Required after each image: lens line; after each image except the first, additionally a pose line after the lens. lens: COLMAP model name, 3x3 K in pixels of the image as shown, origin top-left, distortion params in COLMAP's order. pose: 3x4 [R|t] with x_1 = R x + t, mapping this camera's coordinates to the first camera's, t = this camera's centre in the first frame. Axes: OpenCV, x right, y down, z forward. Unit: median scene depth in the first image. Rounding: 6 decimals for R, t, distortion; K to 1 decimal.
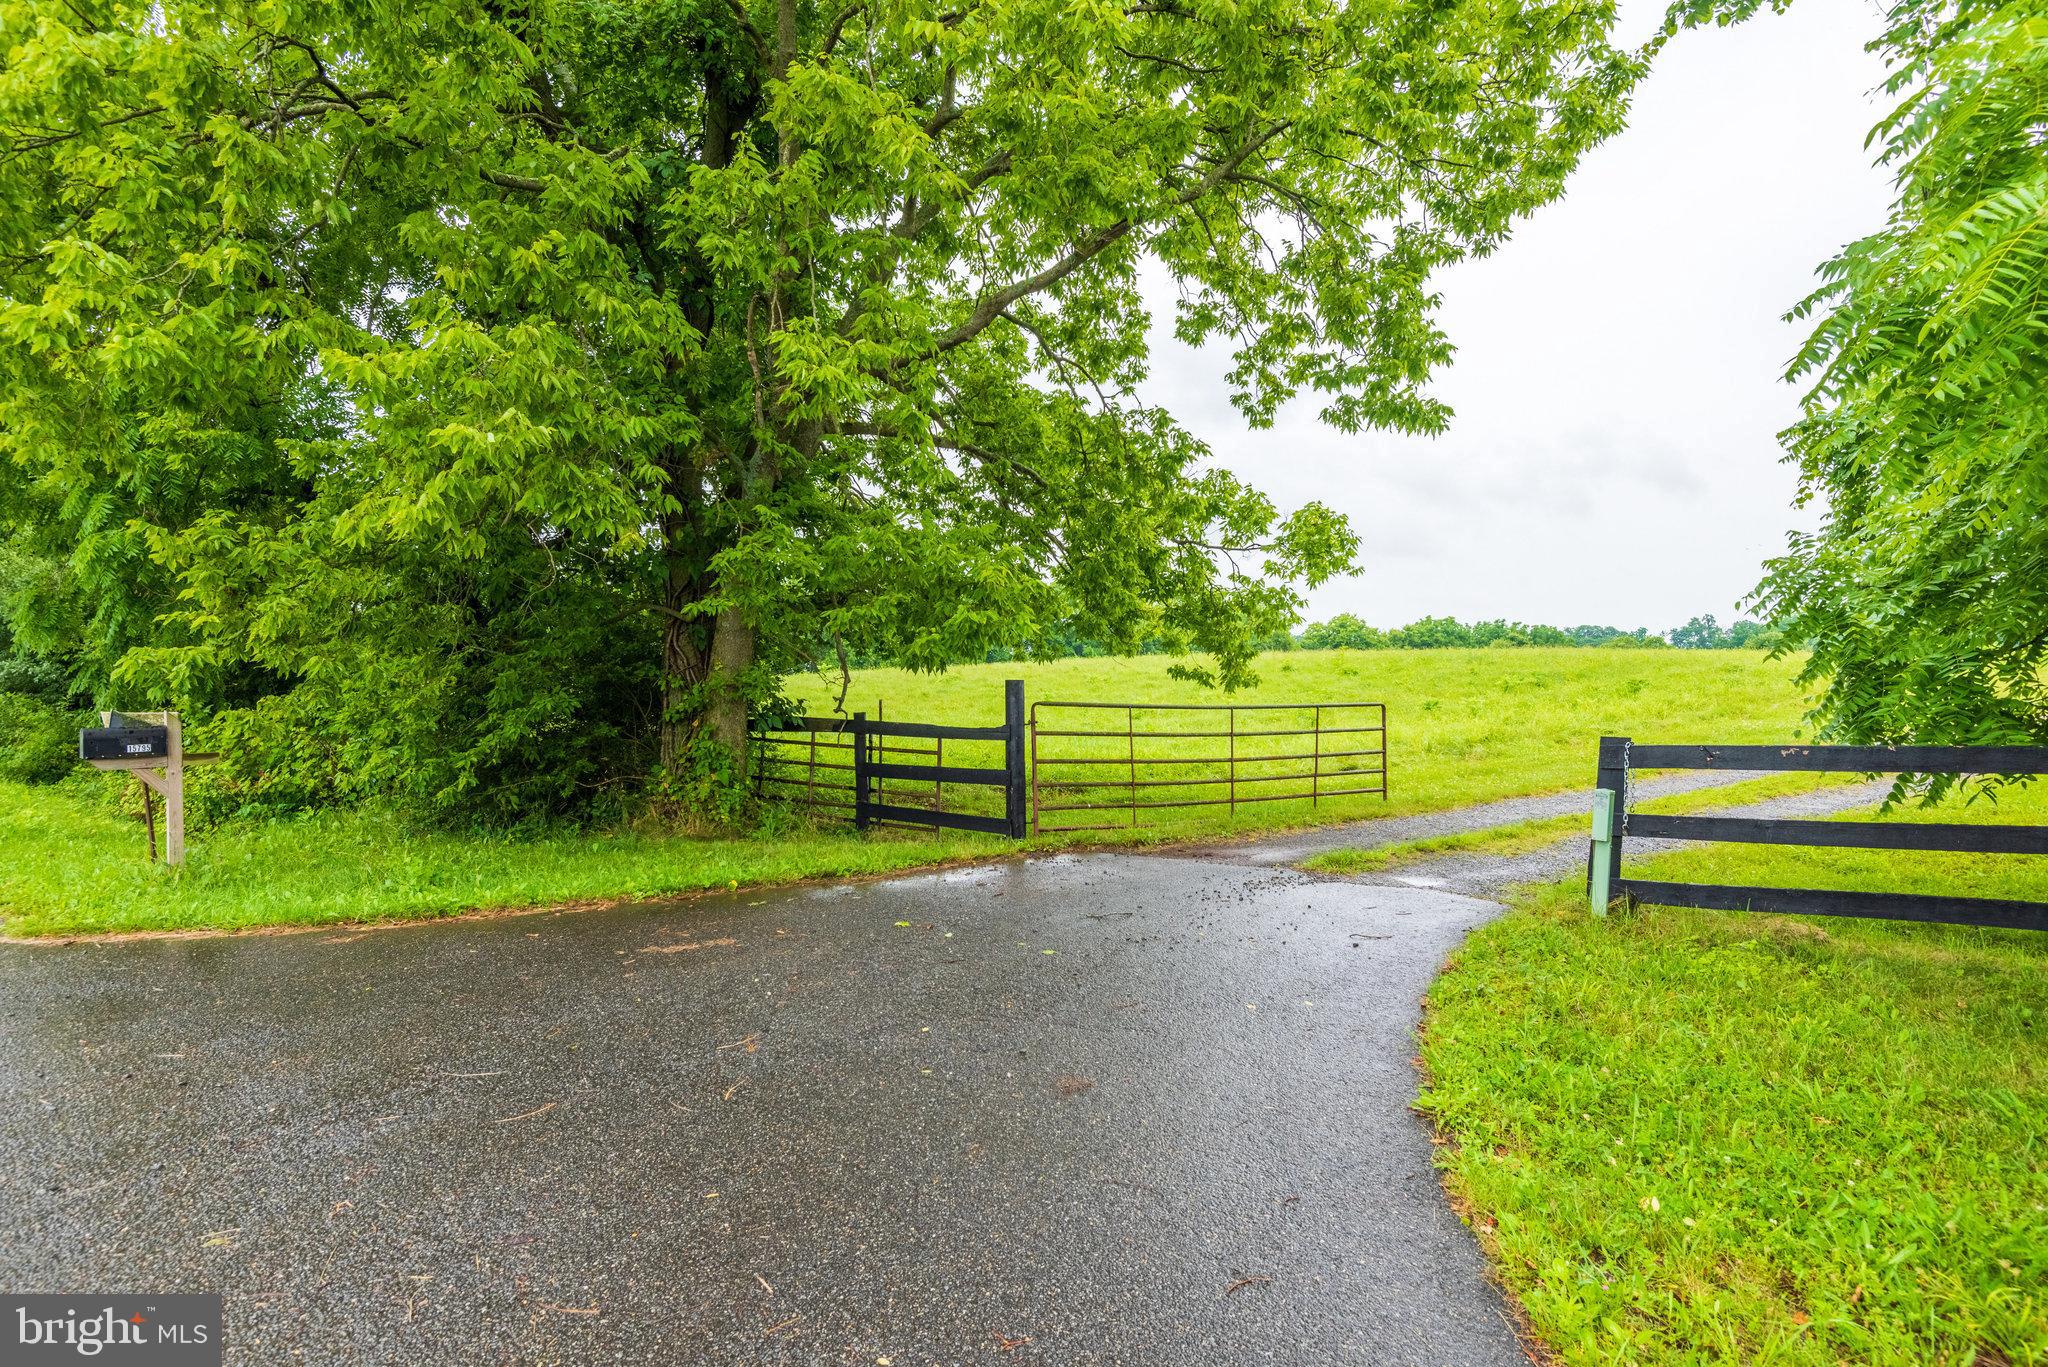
lens RADIAL K [[1049.2, 0, 1052.0], [0, 1049.2, 685.8], [0, 0, 1]] dist [0.000438, -0.000521]
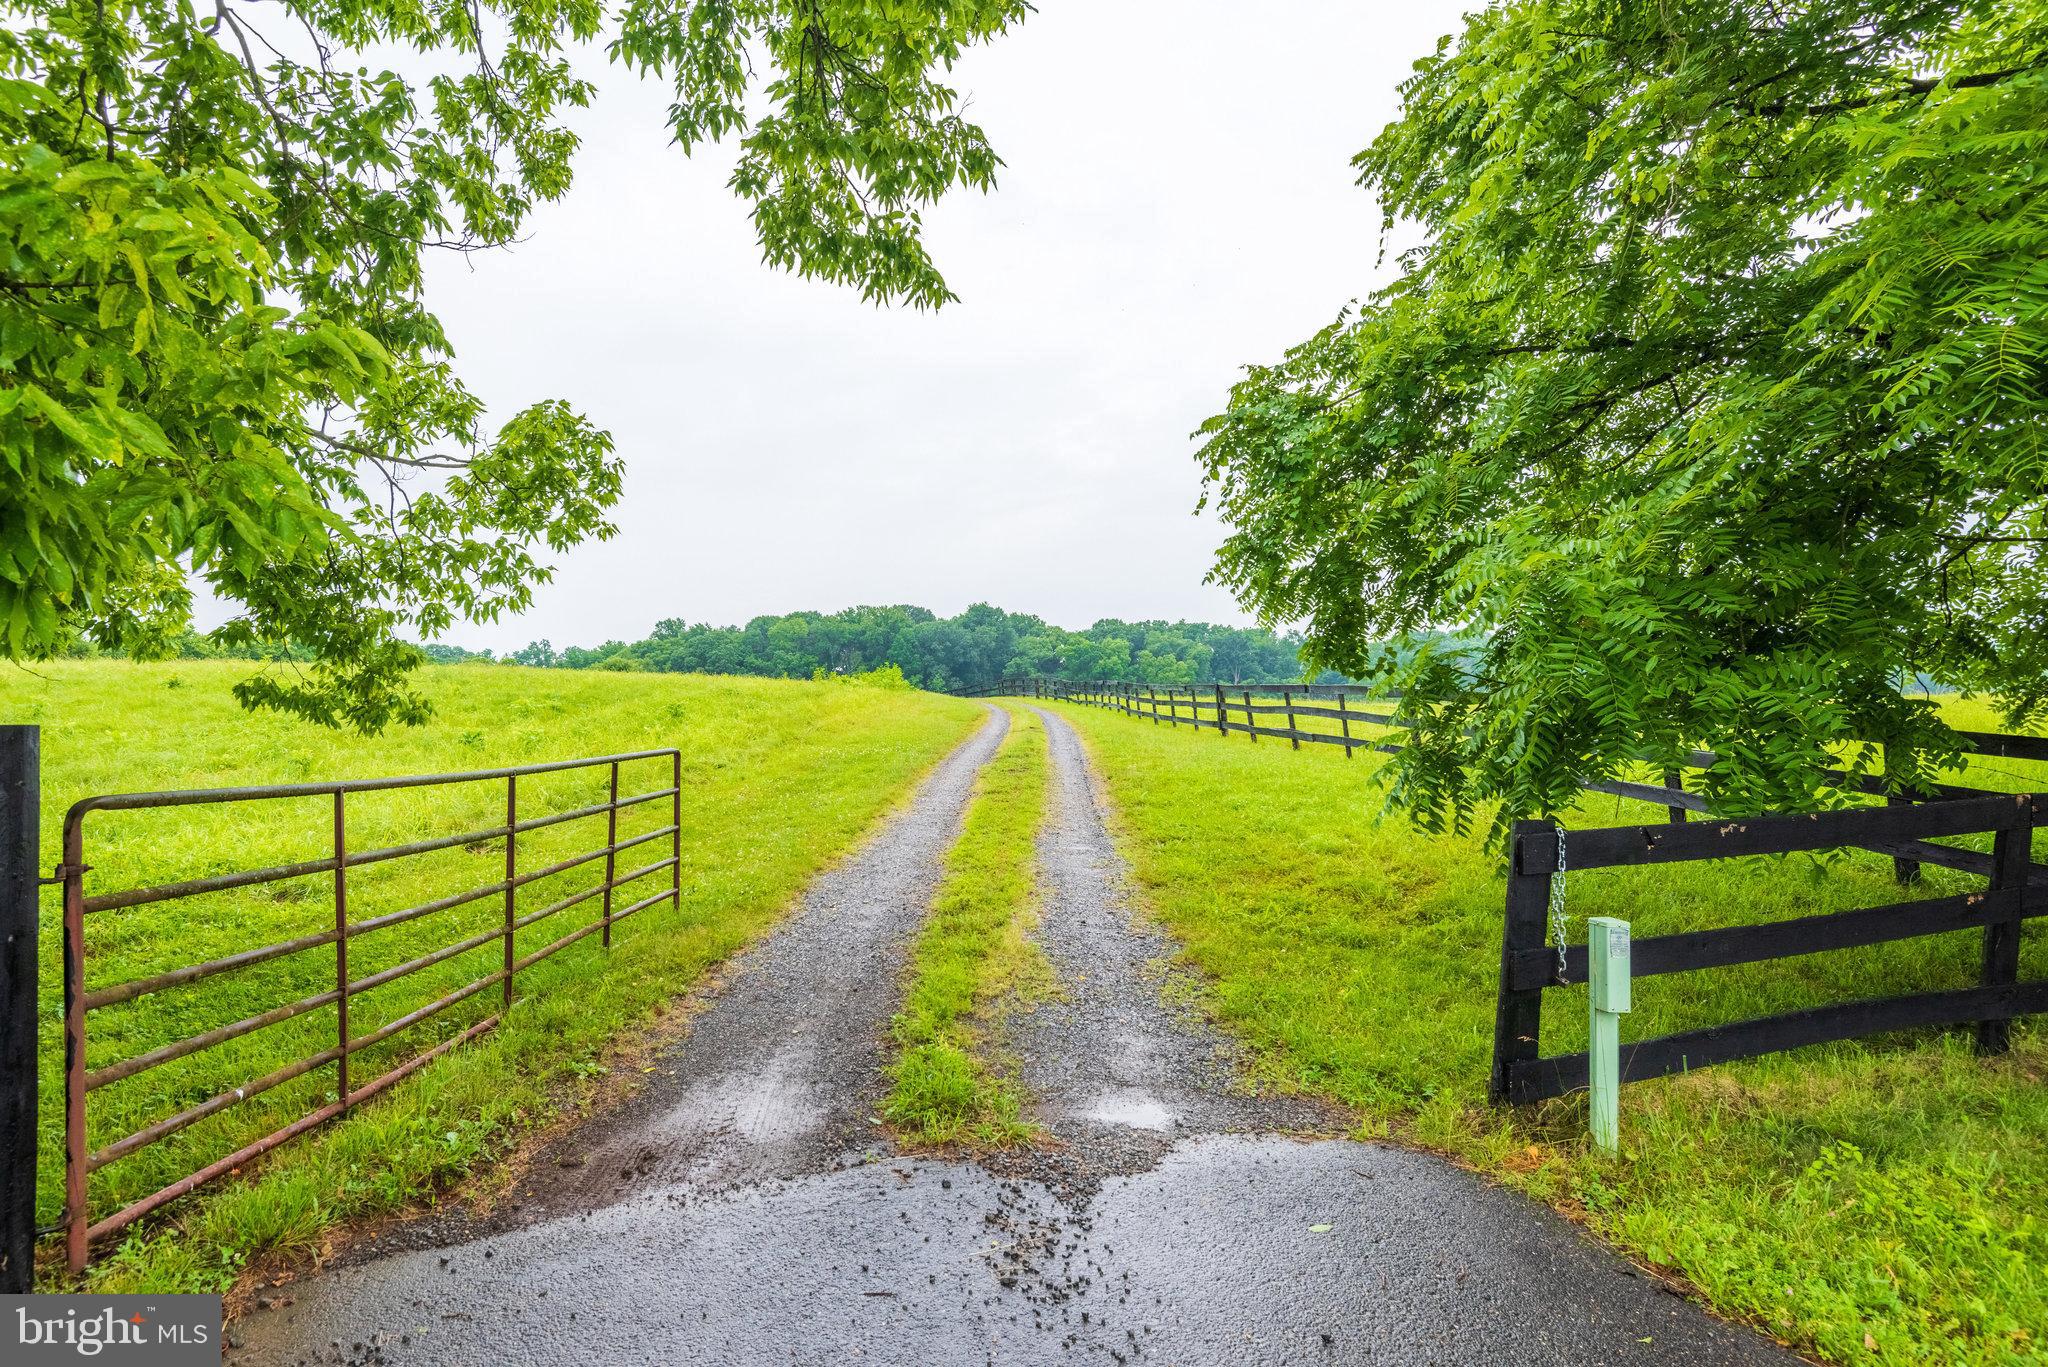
lens RADIAL K [[1049.2, 0, 1052.0], [0, 1049.2, 685.8], [0, 0, 1]] dist [0.000438, -0.000521]
pose [[0.556908, 0.014441, 0.830449, -0.071944], [0.008367, 0.999701, -0.022996, -0.003051], [-0.830532, 0.019755, 0.556621, 0.450834]]
